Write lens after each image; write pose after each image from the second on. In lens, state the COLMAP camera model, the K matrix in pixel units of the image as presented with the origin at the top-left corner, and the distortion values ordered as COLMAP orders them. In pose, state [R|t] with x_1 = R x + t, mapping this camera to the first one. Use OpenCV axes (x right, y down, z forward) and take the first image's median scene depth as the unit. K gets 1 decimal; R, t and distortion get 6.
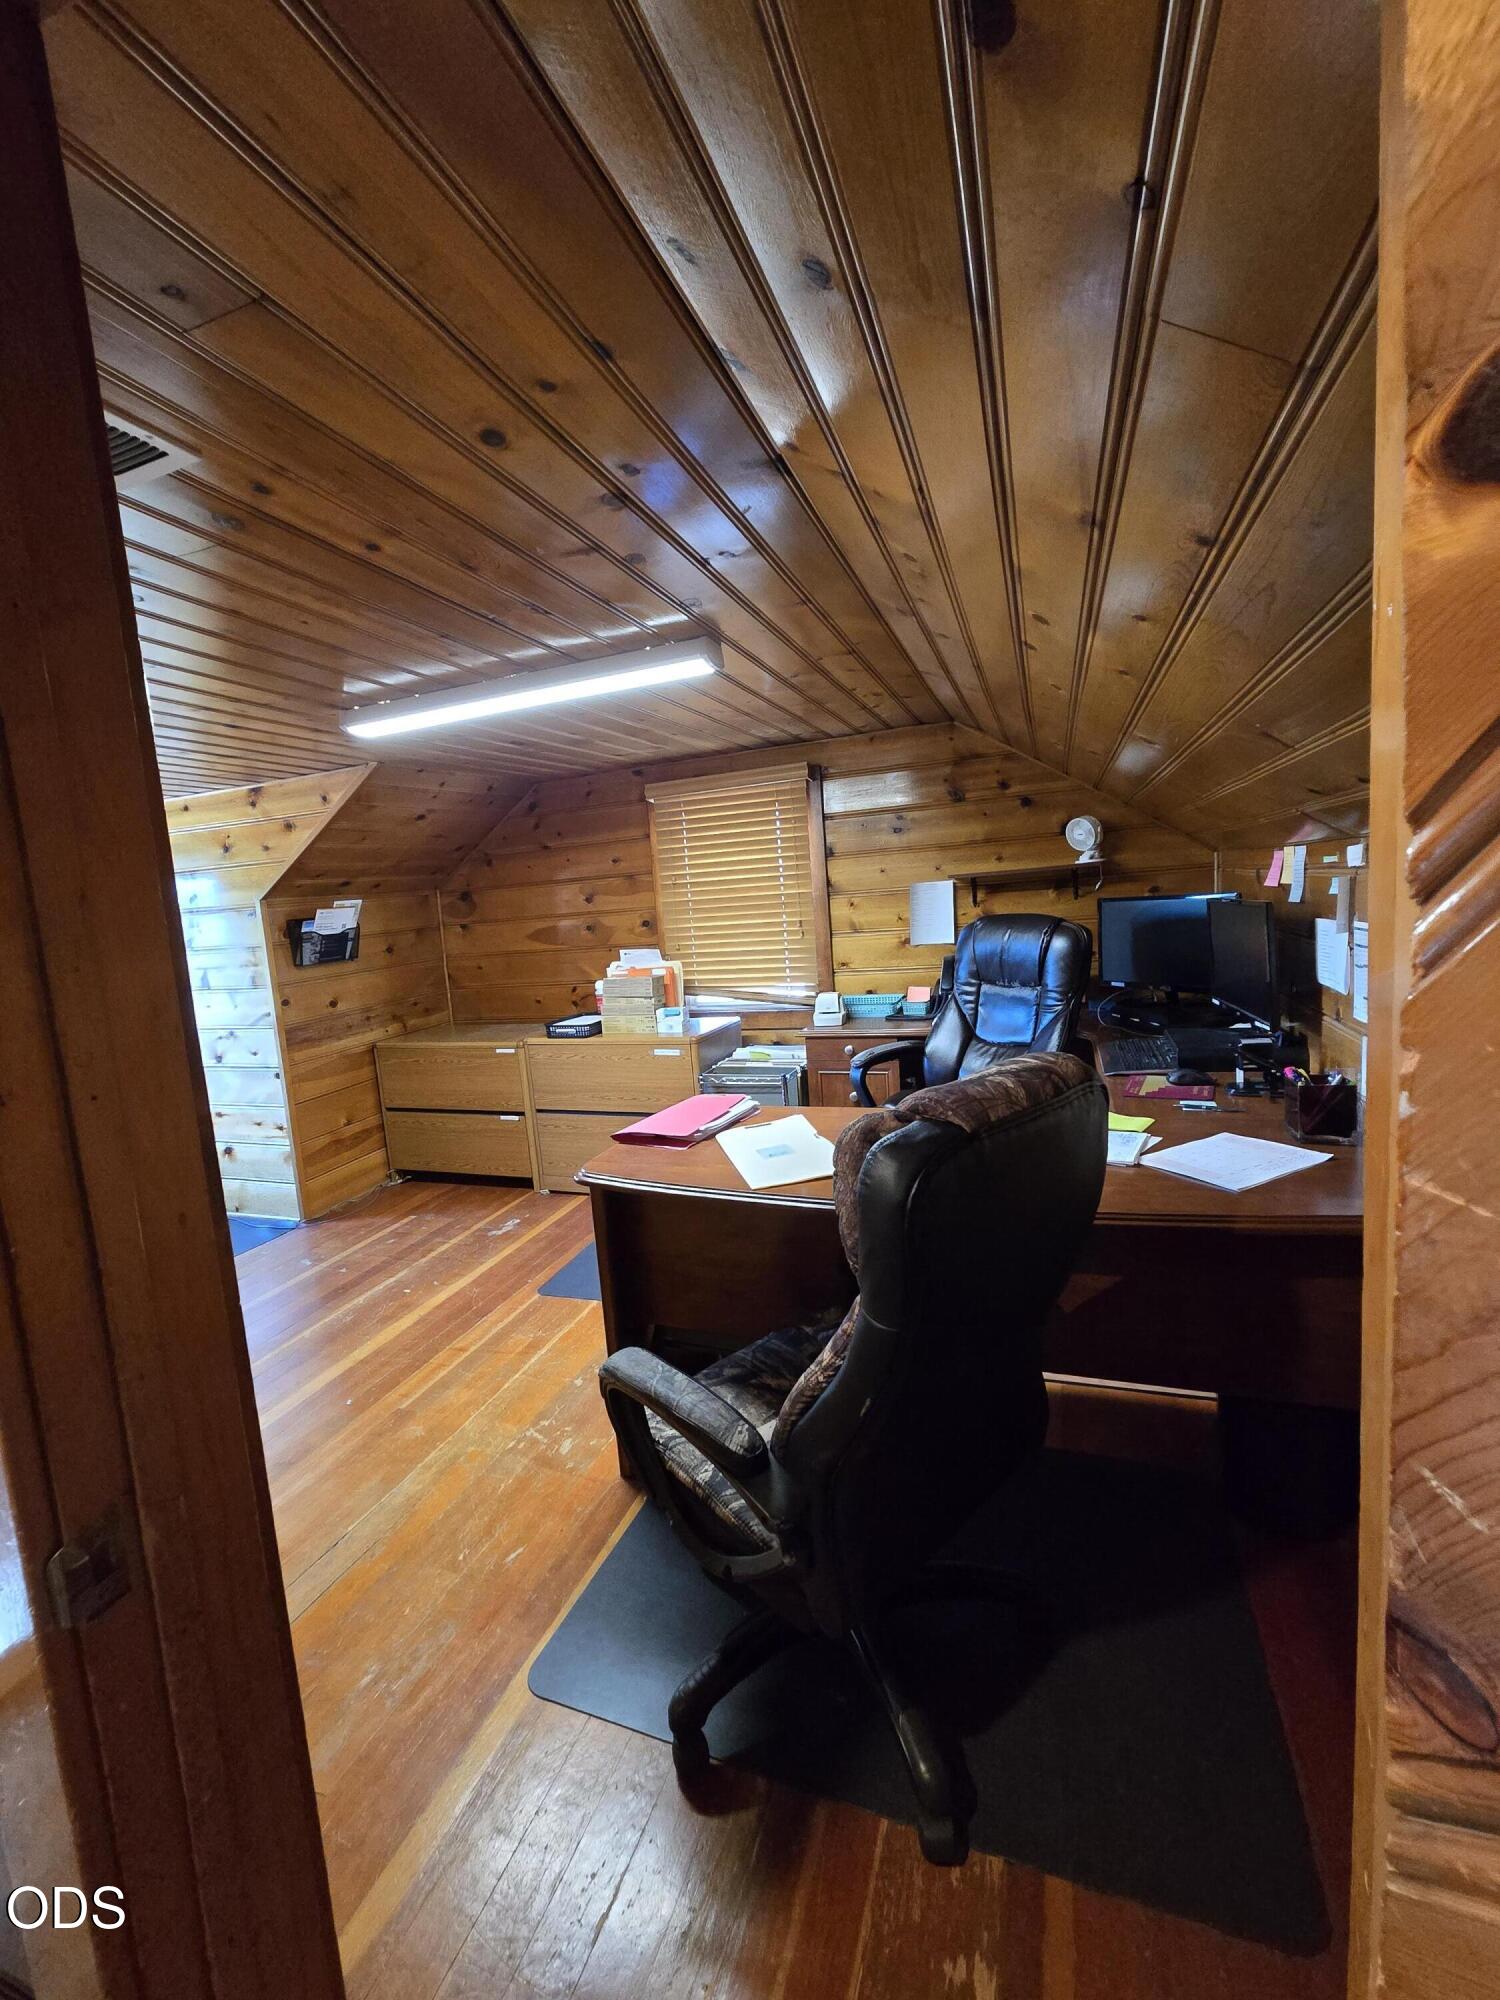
lens RADIAL K [[827.1, 0, 746.9], [0, 827.1, 998.8], [0, 0, 1]] dist [-0.000130, 0.001701]
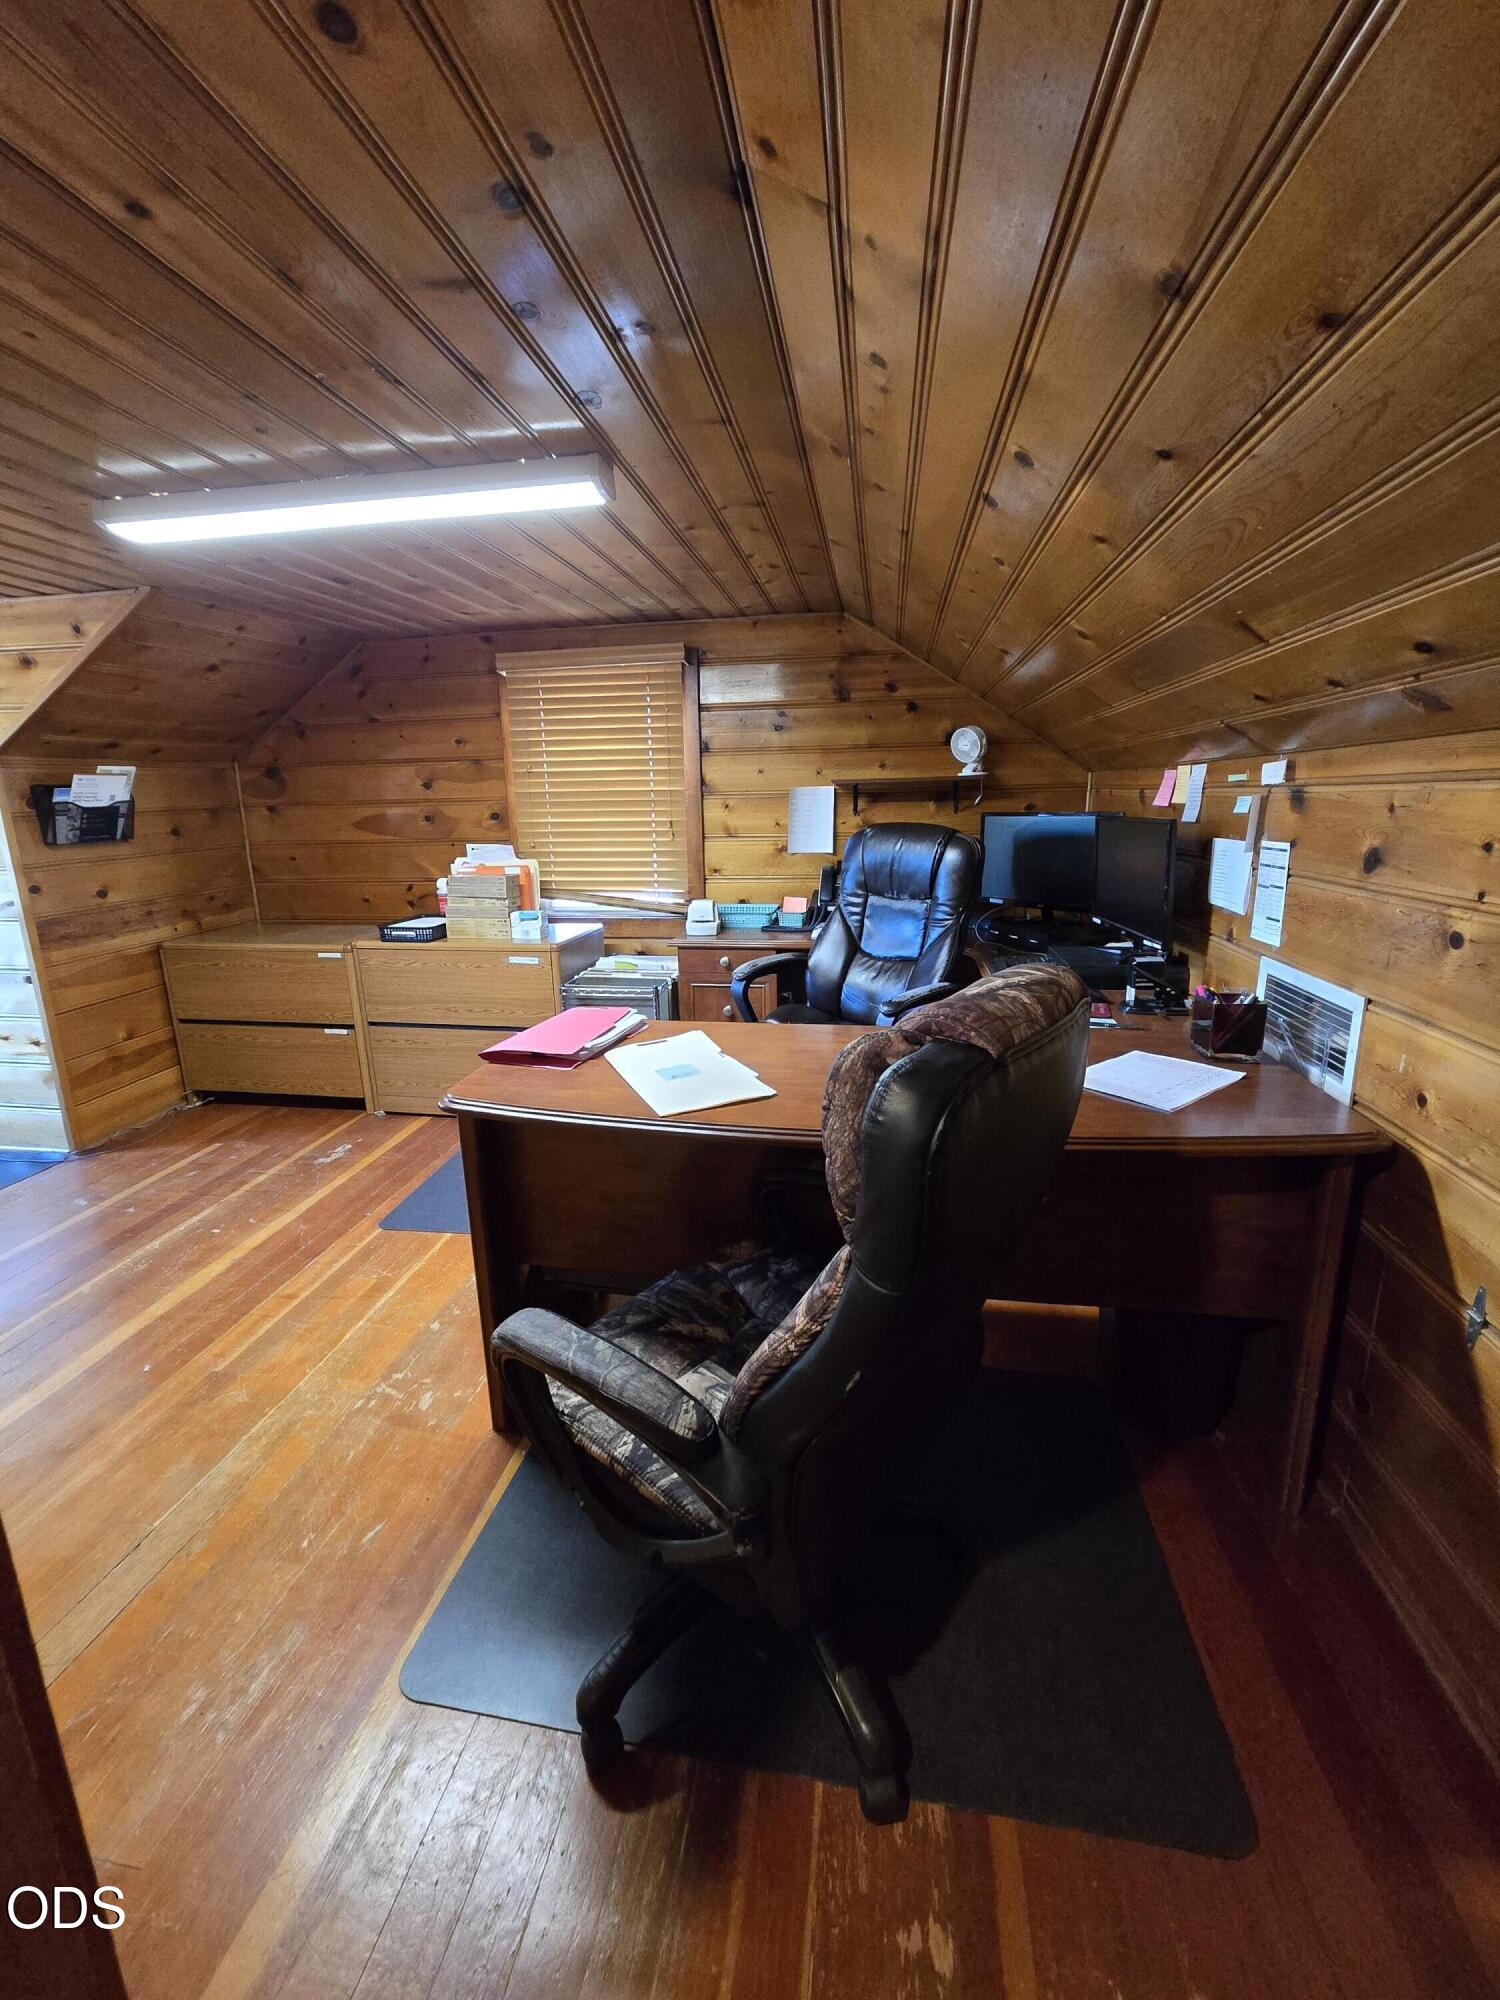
lens RADIAL K [[827.1, 0, 749.1], [0, 827.1, 998.3], [0, 0, 1]] dist [-0.000130, 0.001701]
pose [[0.979929, 0.010788, 0.199053, -0.057372], [-0.031354, 0.994447, 0.100458, 0.012146], [-0.196864, -0.104683, 0.974826, 0.108080]]
